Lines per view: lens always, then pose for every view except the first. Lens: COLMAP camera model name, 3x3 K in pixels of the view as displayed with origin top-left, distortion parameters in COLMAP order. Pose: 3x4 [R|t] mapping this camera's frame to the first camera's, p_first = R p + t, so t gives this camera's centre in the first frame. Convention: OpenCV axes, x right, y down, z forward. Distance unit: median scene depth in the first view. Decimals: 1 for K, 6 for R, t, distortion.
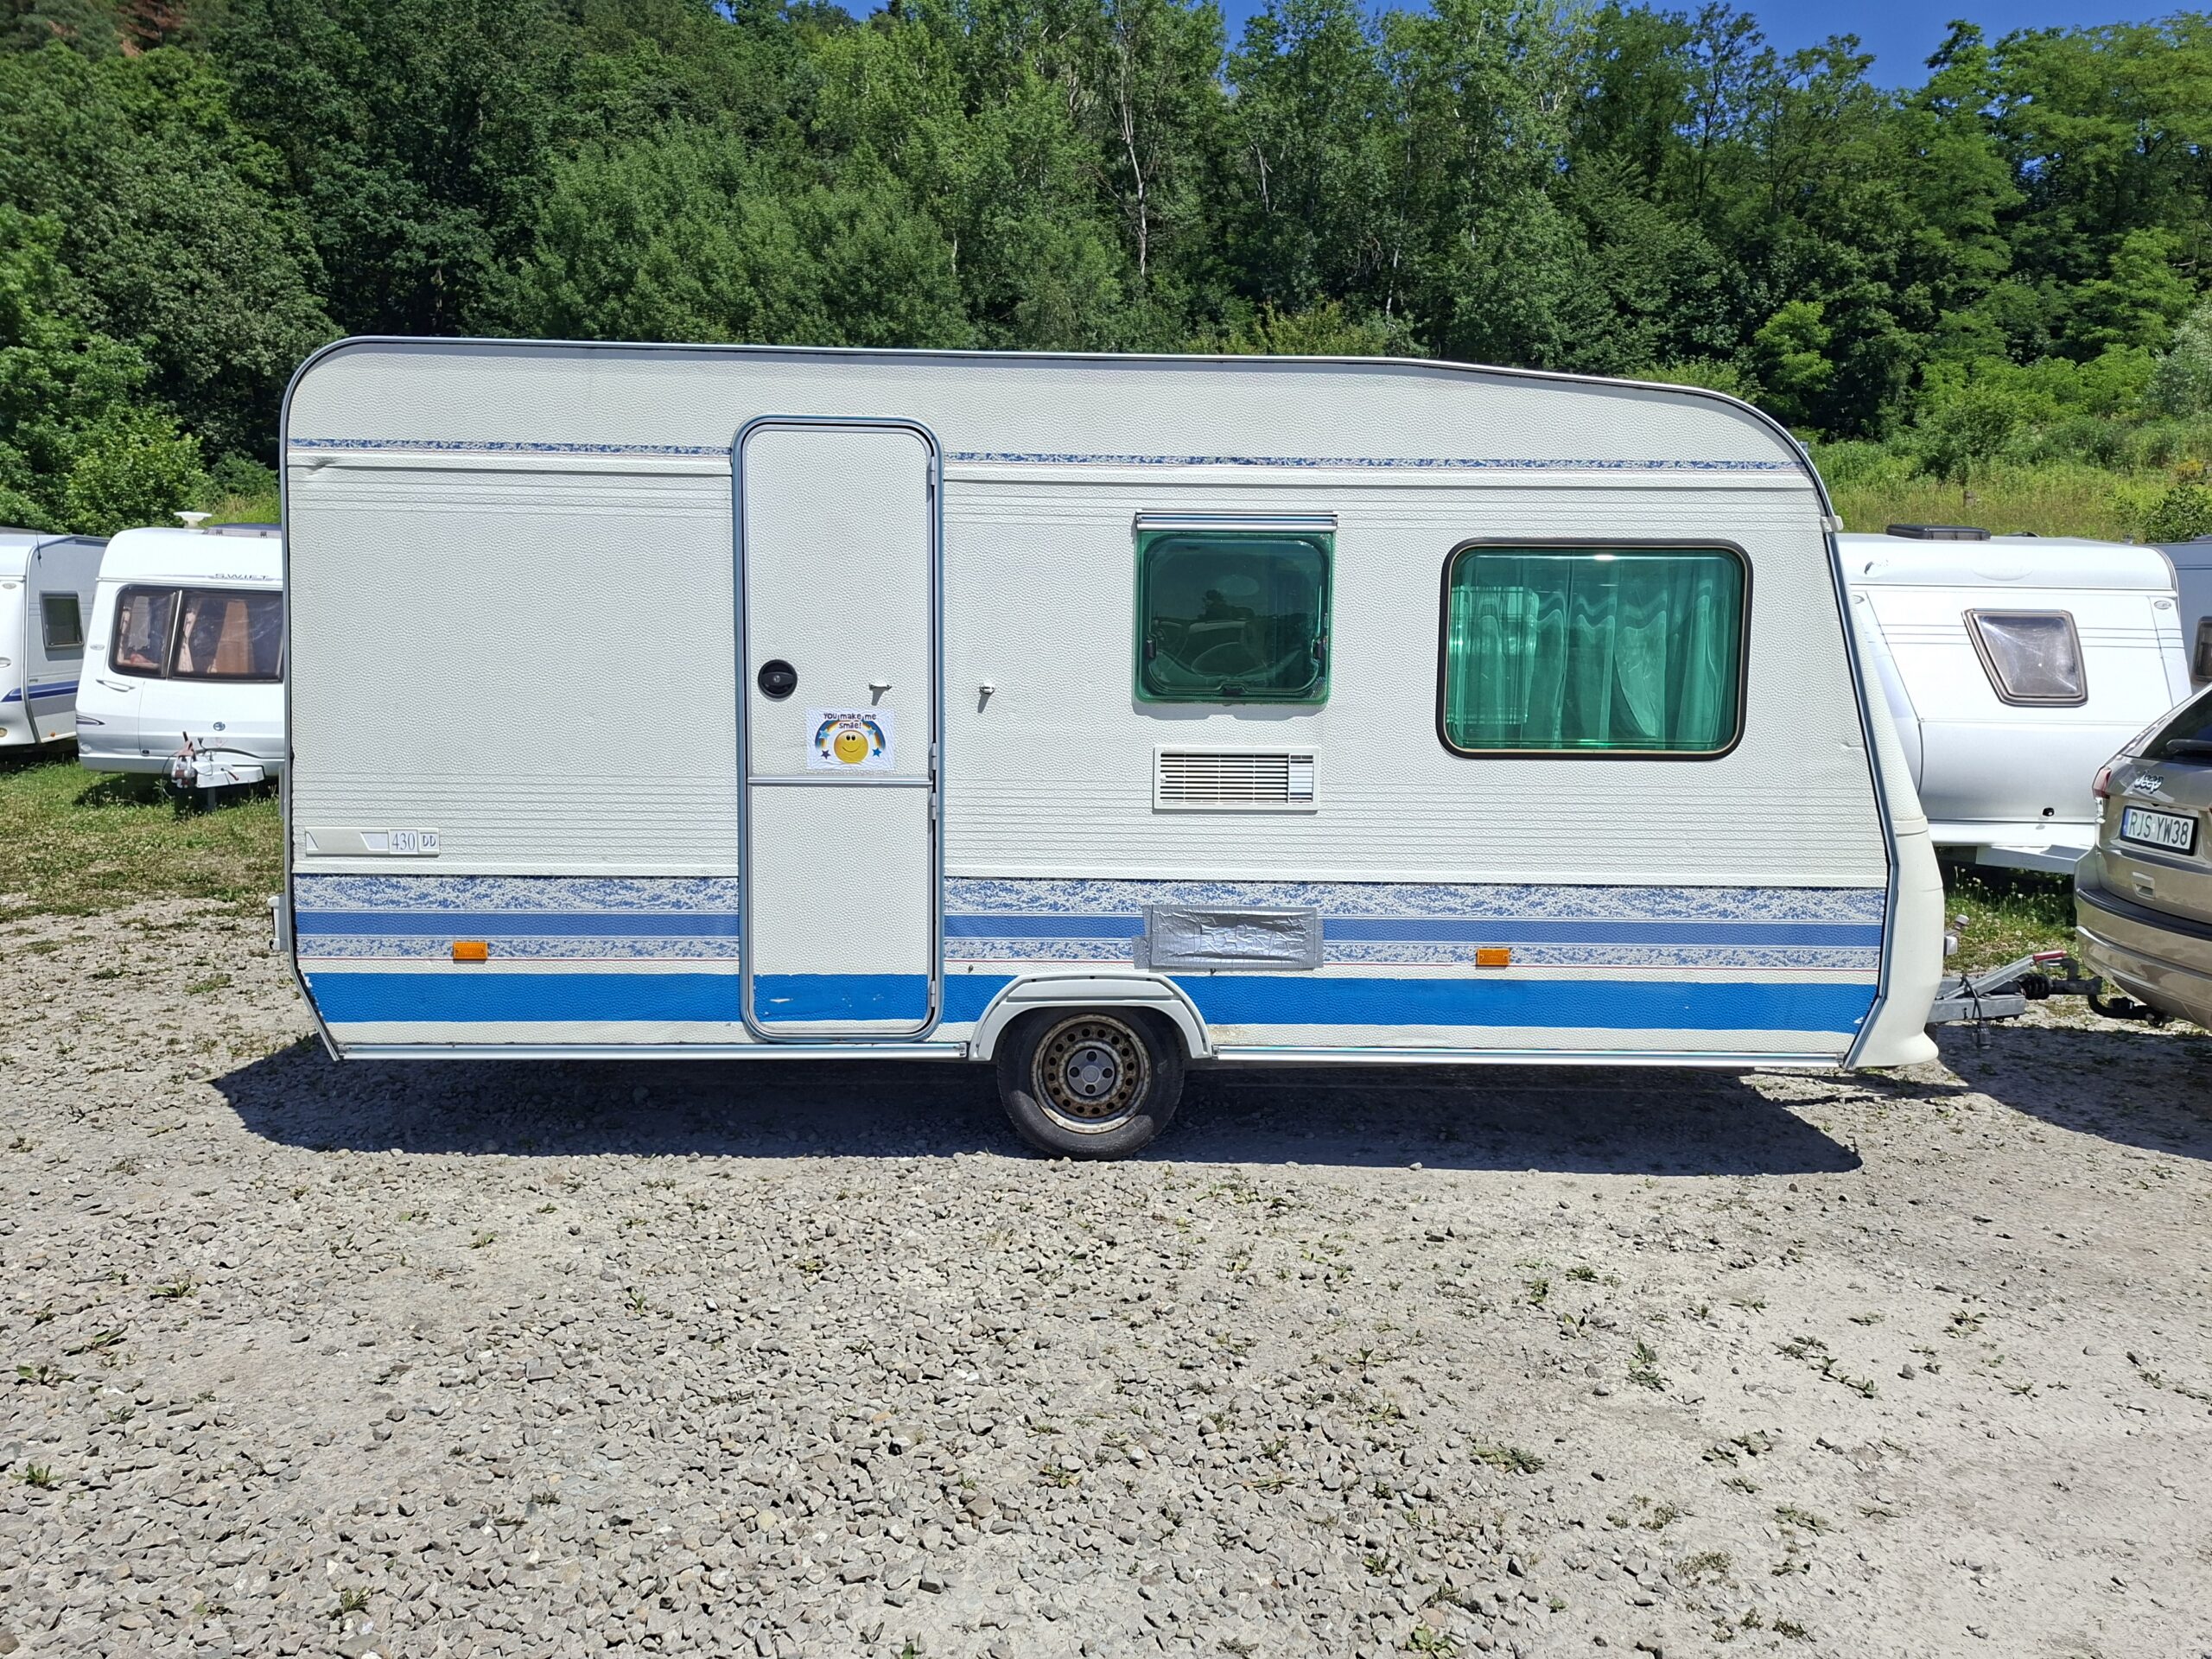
lens RADIAL K [[1585.1, 0, 1173.6], [0, 1585.1, 747.7], [0, 0, 1]] dist [0.050525, -0.045628]
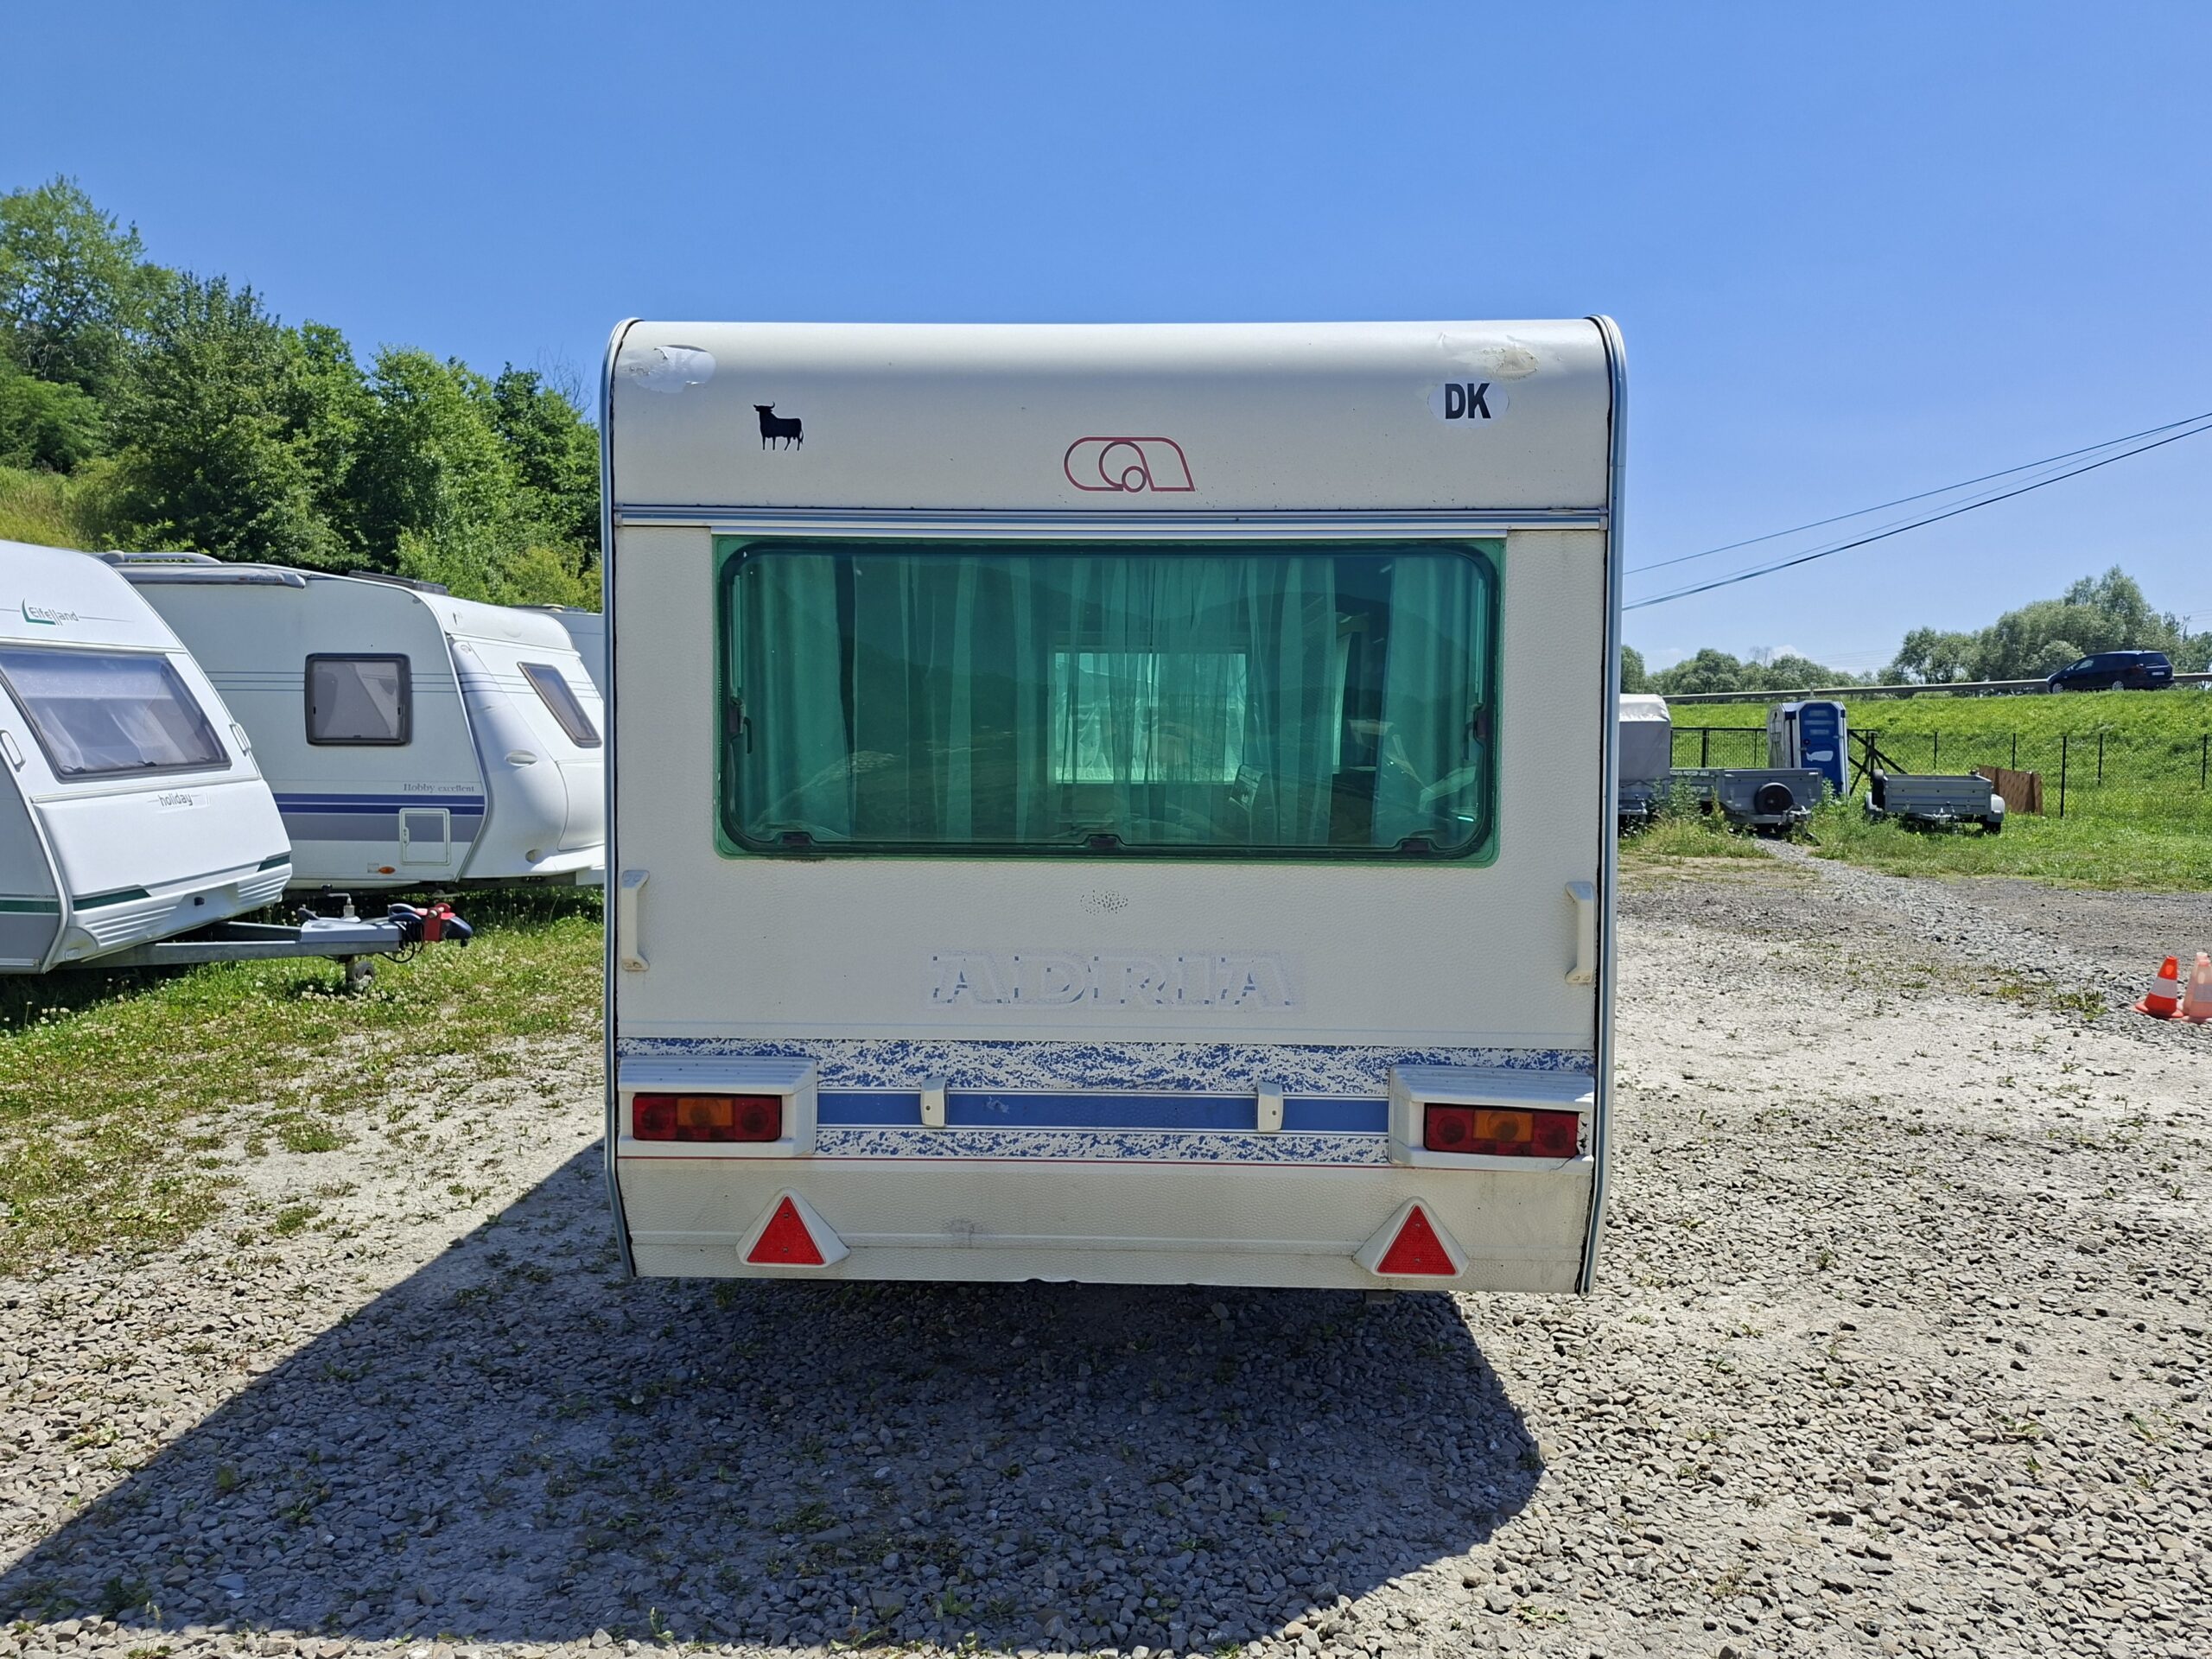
lens RADIAL K [[1532.6, 0, 1109.7], [0, 1532.6, 766.0], [0, 0, 1]] dist [0.135892, -0.181636]
pose [[0.057759, -0.042783, 0.997413, -1.173251], [0.048198, 0.998036, 0.040019, -0.078315], [-0.997166, 0.045762, 0.059707, 1.108108]]
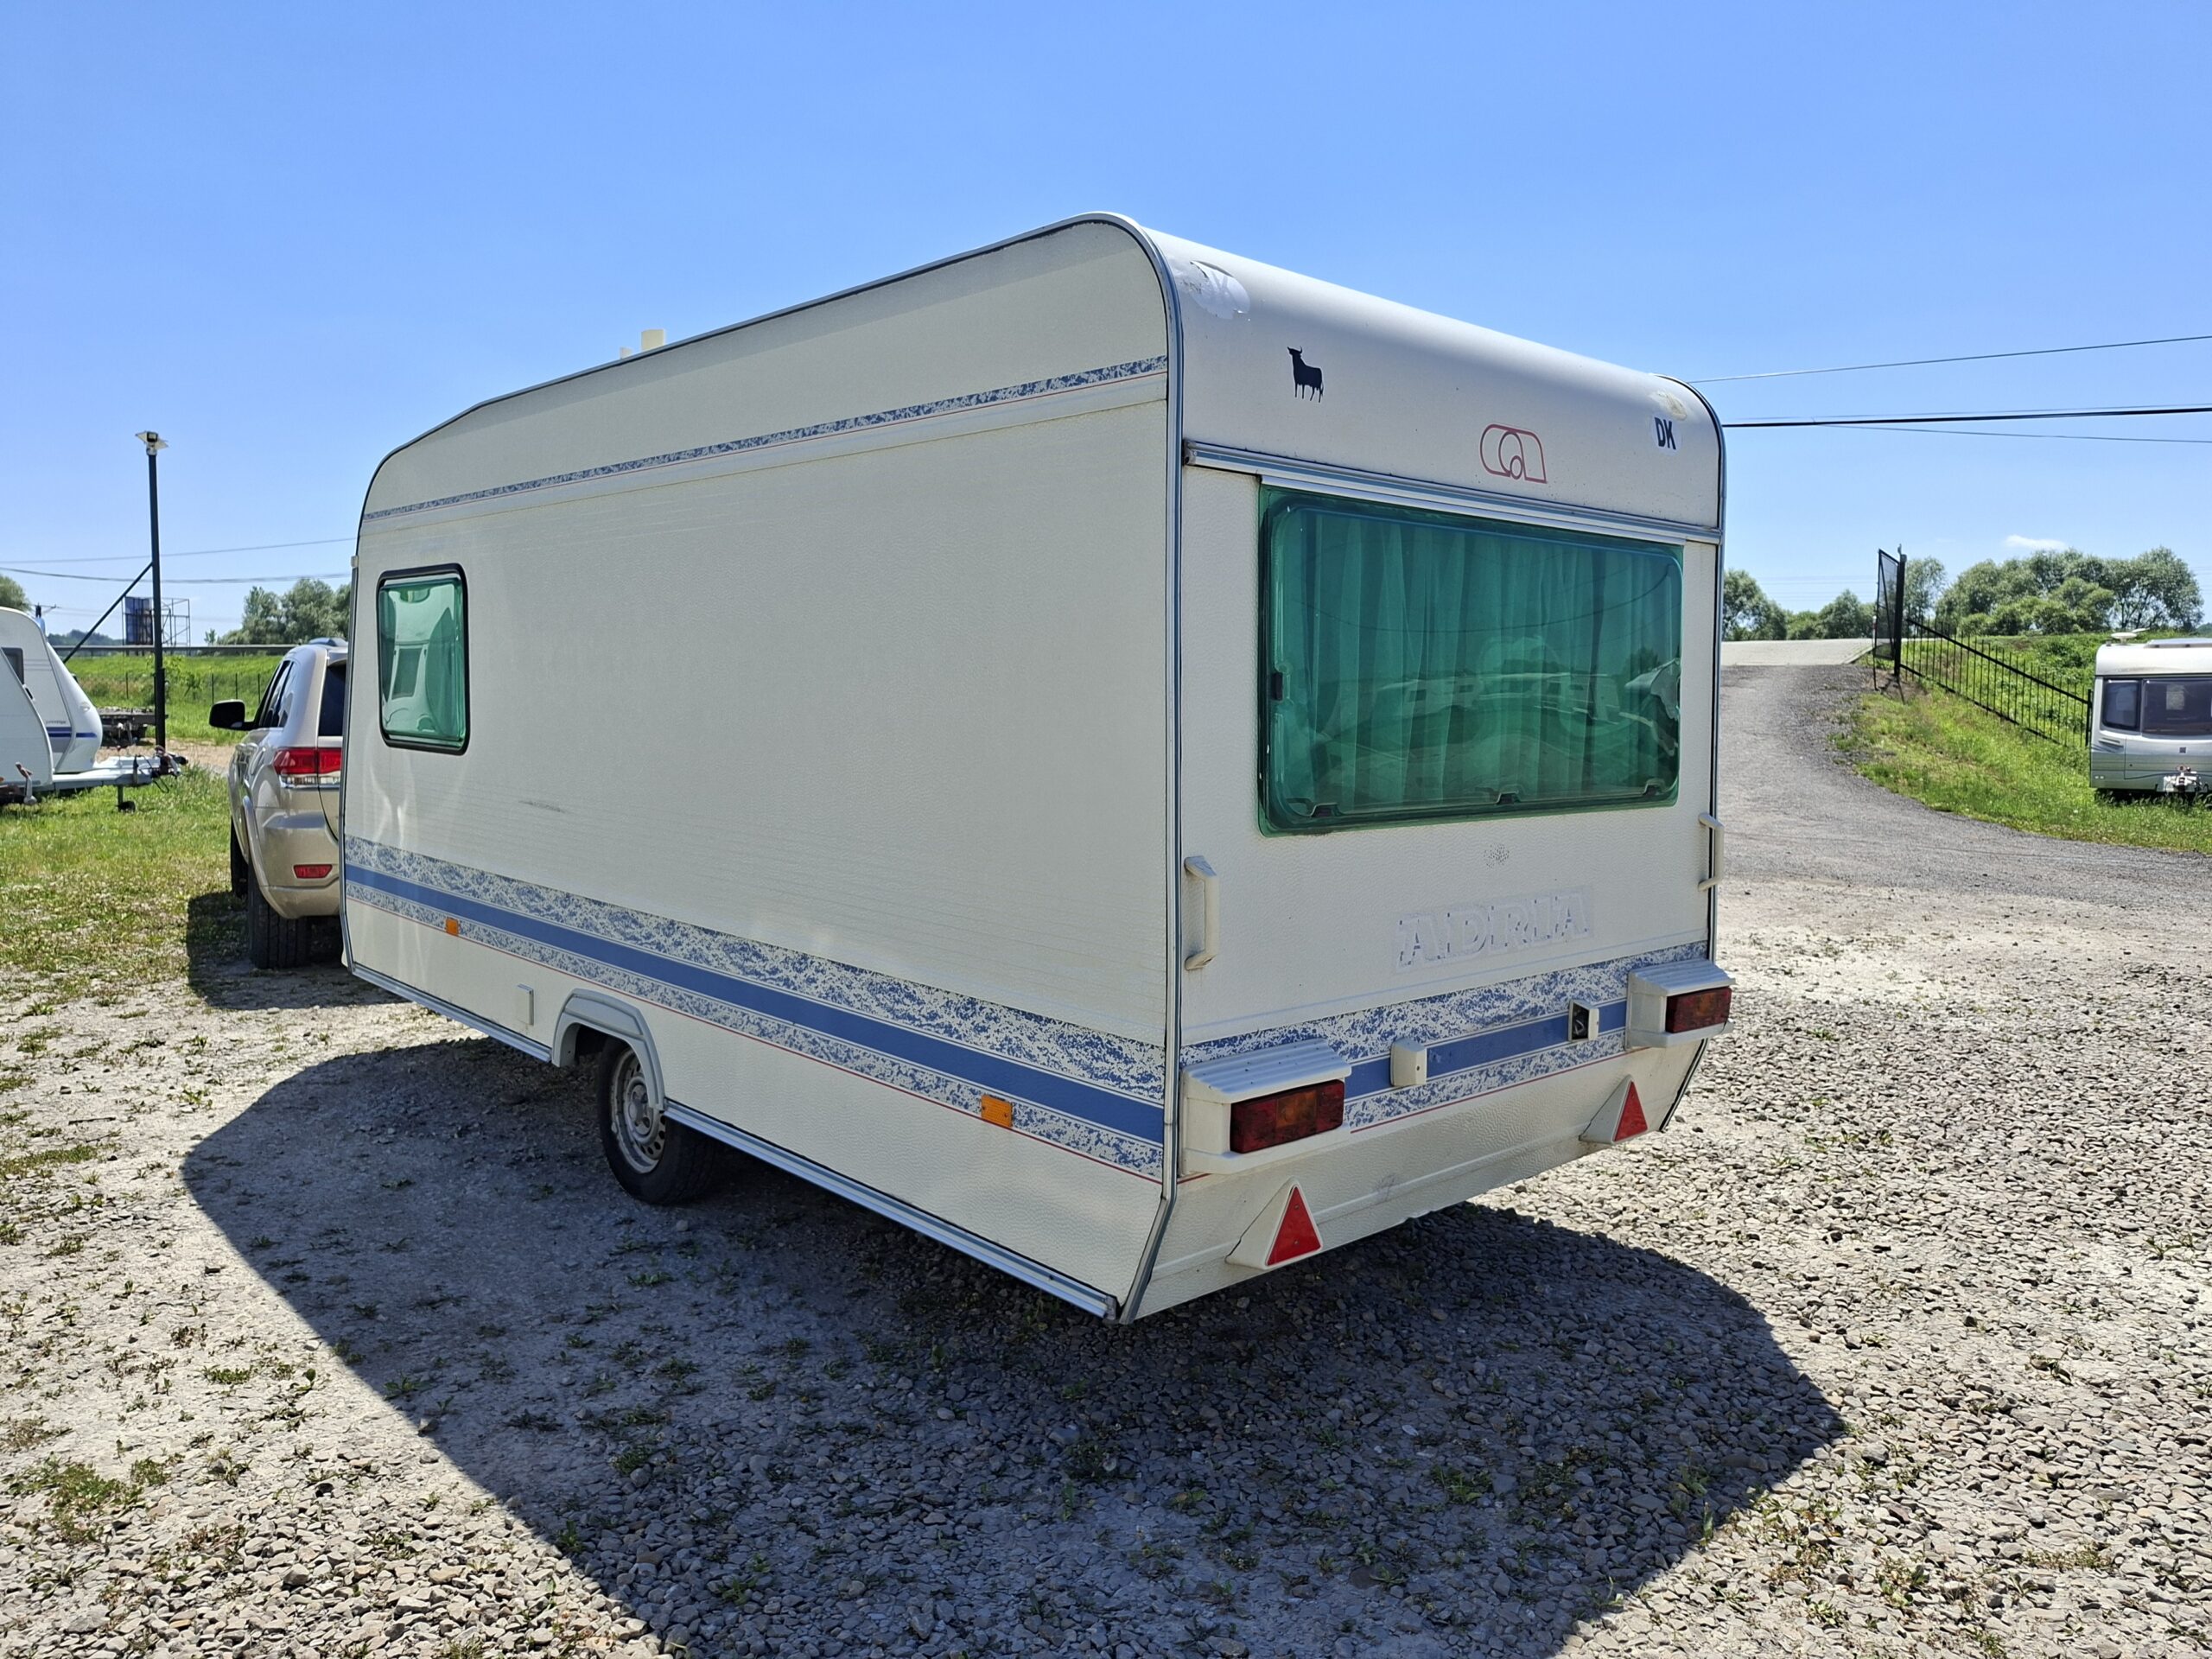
lens RADIAL K [[1541.6, 0, 1110.9], [0, 1541.6, 747.9], [0, 0, 1]] dist [0.084994, -0.083950]
pose [[-0.659994, -0.055062, 0.749251, -0.940731], [0.015001, 0.996146, 0.086420, -0.108456], [-0.751121, 0.068276, -0.656624, 1.752135]]
